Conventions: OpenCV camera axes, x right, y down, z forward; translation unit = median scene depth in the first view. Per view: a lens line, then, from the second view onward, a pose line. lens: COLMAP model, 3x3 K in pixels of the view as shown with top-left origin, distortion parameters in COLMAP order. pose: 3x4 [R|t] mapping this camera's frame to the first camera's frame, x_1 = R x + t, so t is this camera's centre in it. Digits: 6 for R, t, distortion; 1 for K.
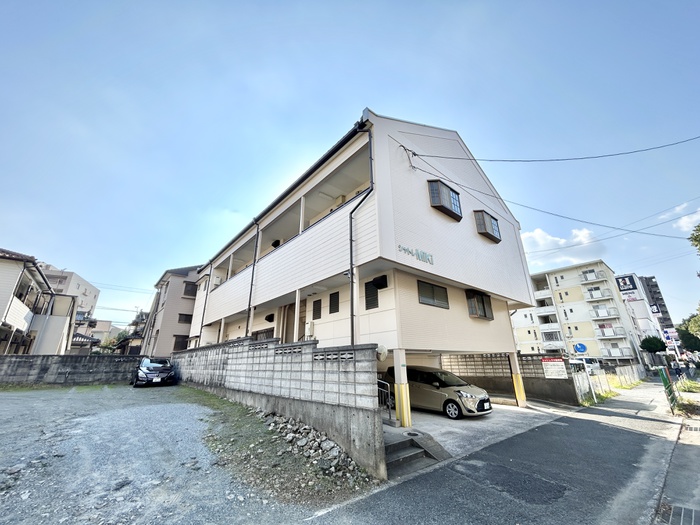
lens RADIAL K [[283.1, 0, 350.0], [0, 283.1, 261.8], [0, 0, 1]] dist [-0.000079, -0.000554]
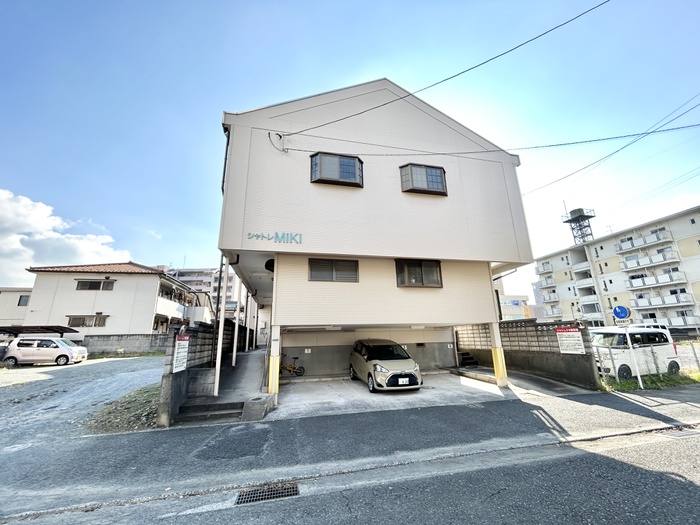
lens RADIAL K [[283.1, 0, 347.7], [0, 283.1, 263.1], [0, 0, 1]] dist [-0.000079, -0.000554]
pose [[0.891833, -0.124150, -0.434995, 0.562358], [0.164956, 0.984642, 0.057173, 0.031542], [0.421216, -0.122744, 0.898616, 0.096315]]
